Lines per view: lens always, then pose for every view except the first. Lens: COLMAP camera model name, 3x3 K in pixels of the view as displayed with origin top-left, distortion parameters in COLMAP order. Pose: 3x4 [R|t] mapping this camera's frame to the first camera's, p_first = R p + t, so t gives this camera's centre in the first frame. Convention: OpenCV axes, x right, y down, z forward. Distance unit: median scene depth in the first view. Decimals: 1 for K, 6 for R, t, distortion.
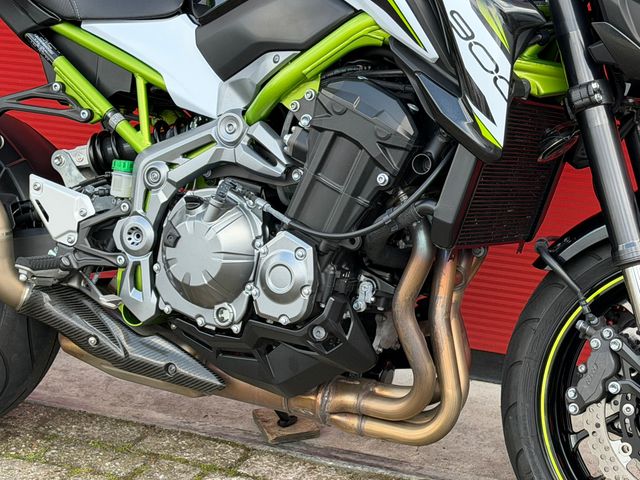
lens RADIAL K [[1531.2, 0, 343.5], [0, 1531.2, 269.5], [0, 0, 1]] dist [0.134863, 0.000000]
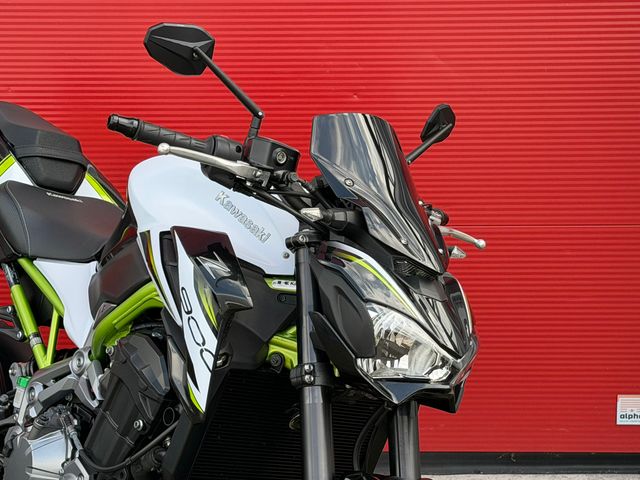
lens RADIAL K [[1531.2, 0, 325.4], [0, 1531.2, 244.7], [0, 0, 1]] dist [0.134863, 0.000000]
pose [[0.907395, 0.099482, -0.408336, 0.540955], [-0.156247, 0.981794, -0.108017, -0.079521], [0.390156, 0.161815, 0.906418, 0.001064]]
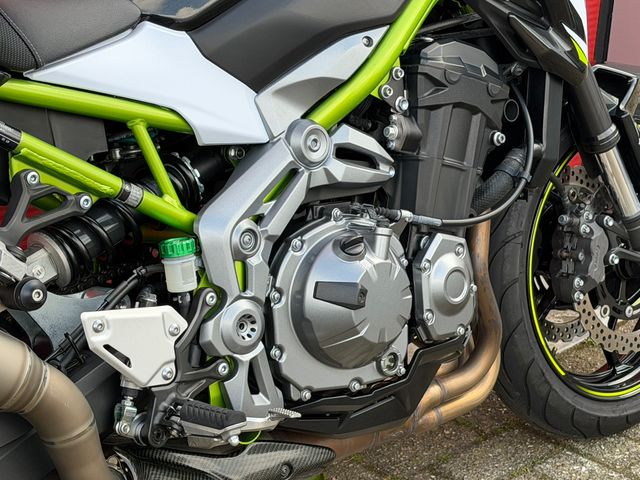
lens RADIAL K [[1531.2, 0, 322.9], [0, 1531.2, 236.8], [0, 0, 1]] dist [0.134863, 0.000000]
pose [[0.353719, -0.335189, 0.873231, -0.738772], [0.261707, 0.931764, 0.251647, -0.233576], [-0.897994, 0.139519, 0.417303, 0.650130]]
